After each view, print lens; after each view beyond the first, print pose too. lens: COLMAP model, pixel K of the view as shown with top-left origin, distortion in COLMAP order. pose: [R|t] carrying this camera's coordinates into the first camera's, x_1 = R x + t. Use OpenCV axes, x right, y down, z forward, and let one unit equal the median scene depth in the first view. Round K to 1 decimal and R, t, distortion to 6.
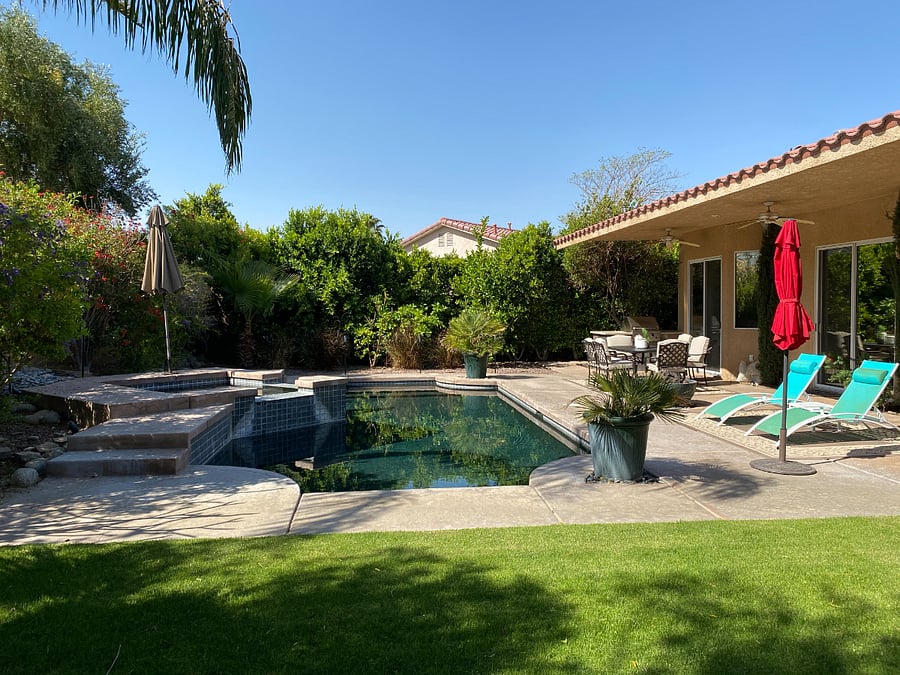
lens RADIAL K [[679.8, 0, 450.0], [0, 679.8, 337.5], [0, 0, 1]] dist [0.036611, -0.006076]
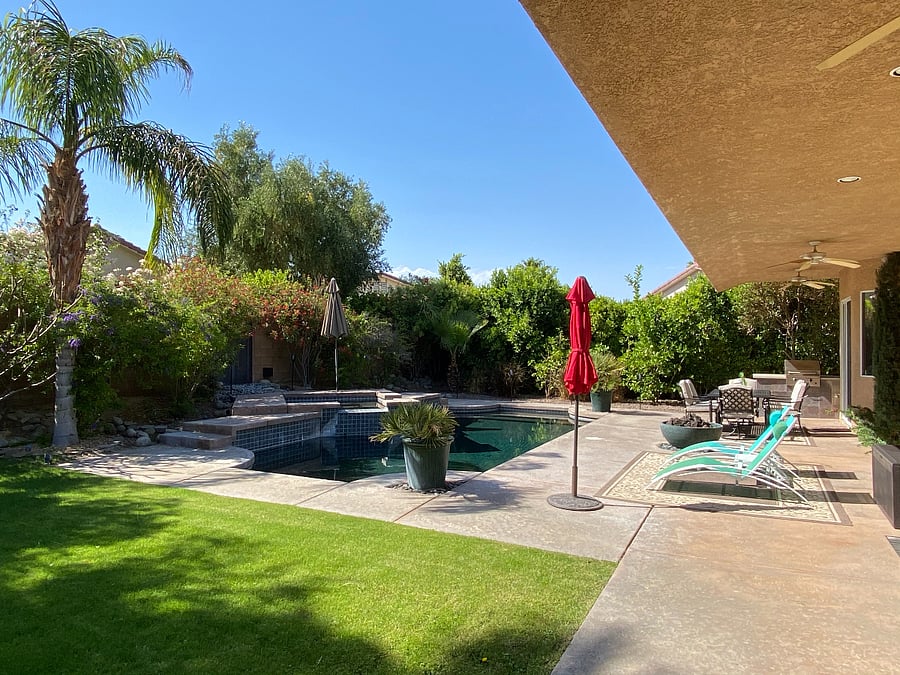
lens RADIAL K [[593.7, 0, 450.0], [0, 593.7, 337.5], [0, 0, 1]] dist [0.016466, -0.000789]
pose [[0.833605, 0.002653, -0.552355, 0.369173], [-0.032163, 0.998525, -0.043744, -0.011144], [0.551424, 0.054230, 0.832461, 0.041287]]
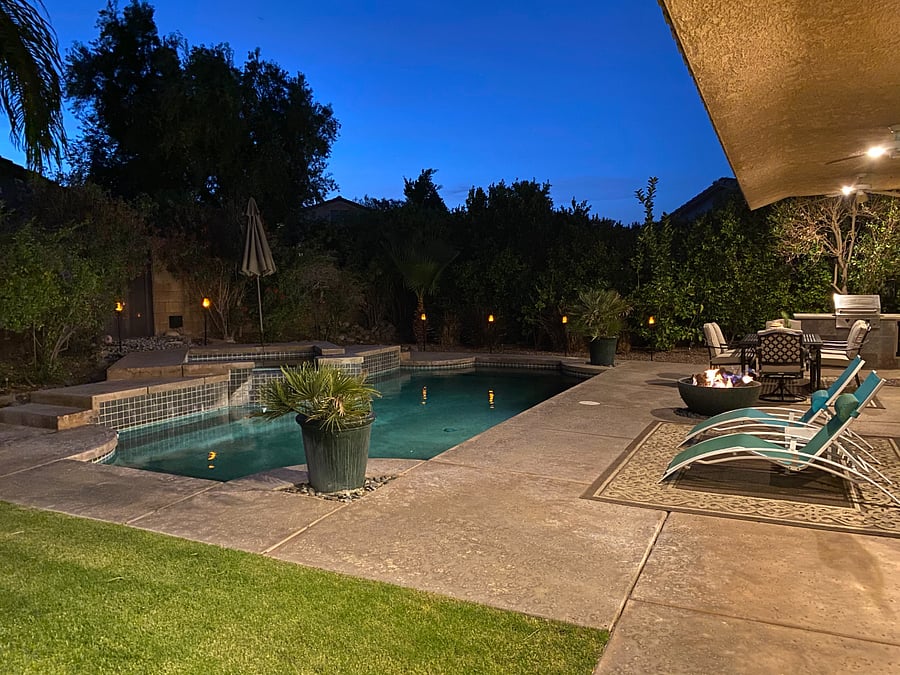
lens RADIAL K [[684.5, 0, 440.9], [0, 684.5, 337.7], [0, 0, 1]] dist [0.044044, -0.058993]
pose [[0.839542, 0.037303, -0.542013, 0.340617], [-0.016186, 0.998915, 0.043677, -0.010673], [0.543054, -0.027896, 0.839234, 0.145221]]
